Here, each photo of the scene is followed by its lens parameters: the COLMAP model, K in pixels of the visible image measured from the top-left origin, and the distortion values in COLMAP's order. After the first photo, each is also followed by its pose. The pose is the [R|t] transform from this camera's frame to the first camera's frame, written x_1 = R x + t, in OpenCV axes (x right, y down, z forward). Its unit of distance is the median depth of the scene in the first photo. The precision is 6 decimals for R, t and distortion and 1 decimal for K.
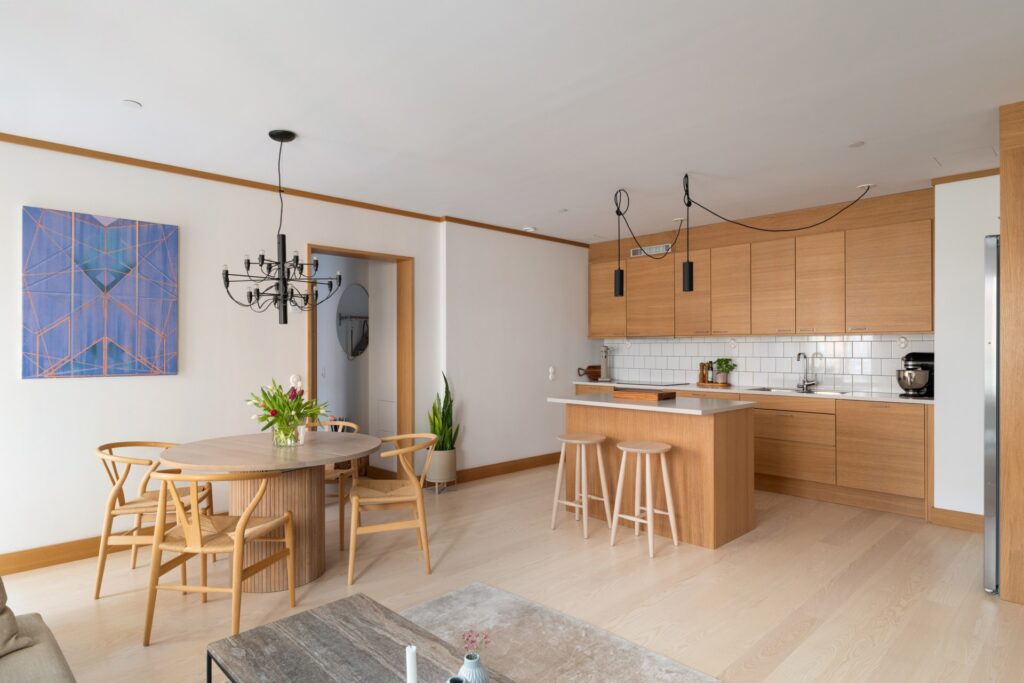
lens RADIAL K [[574.1, 0, 518.1], [0, 574.1, 345.3], [0, 0, 1]] dist [0.004723, 0.000092]
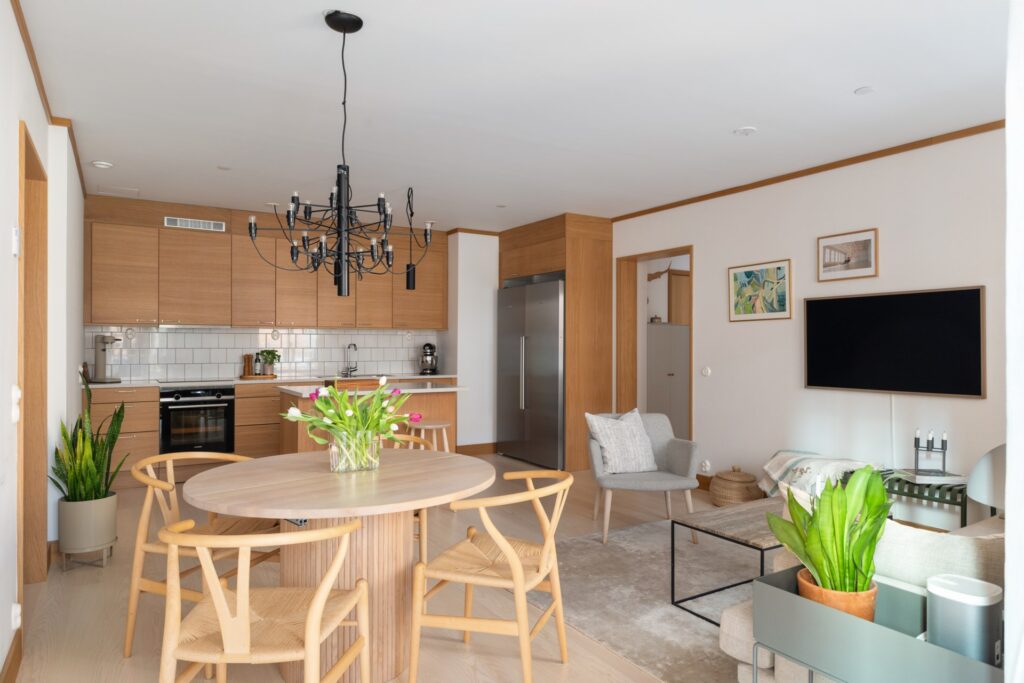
lens RADIAL K [[630.8, 0, 512.0], [0, 630.8, 341.5], [0, 0, 1]] dist [0.006374, 0.000329]
pose [[0.224850, 0.003758, 0.974386, -0.779876], [-0.007528, 0.999969, -0.002120, 0.009989], [-0.974364, -0.006858, 0.224871, 0.447098]]
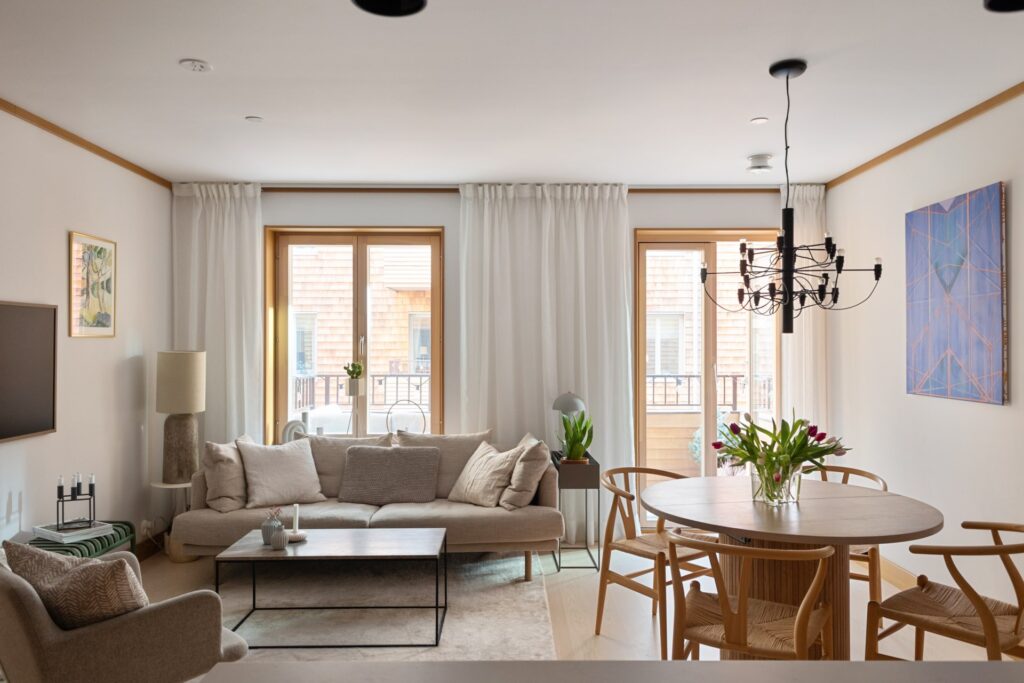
lens RADIAL K [[736.5, 0, 512.0], [0, 736.5, 341.5], [0, 0, 1]] dist [0.034423, -0.002152]
pose [[-0.694471, -0.002762, -0.719515, 0.346908], [0.005131, 0.999948, -0.008791, -0.014818], [0.719502, -0.009797, -0.694421, 0.985526]]
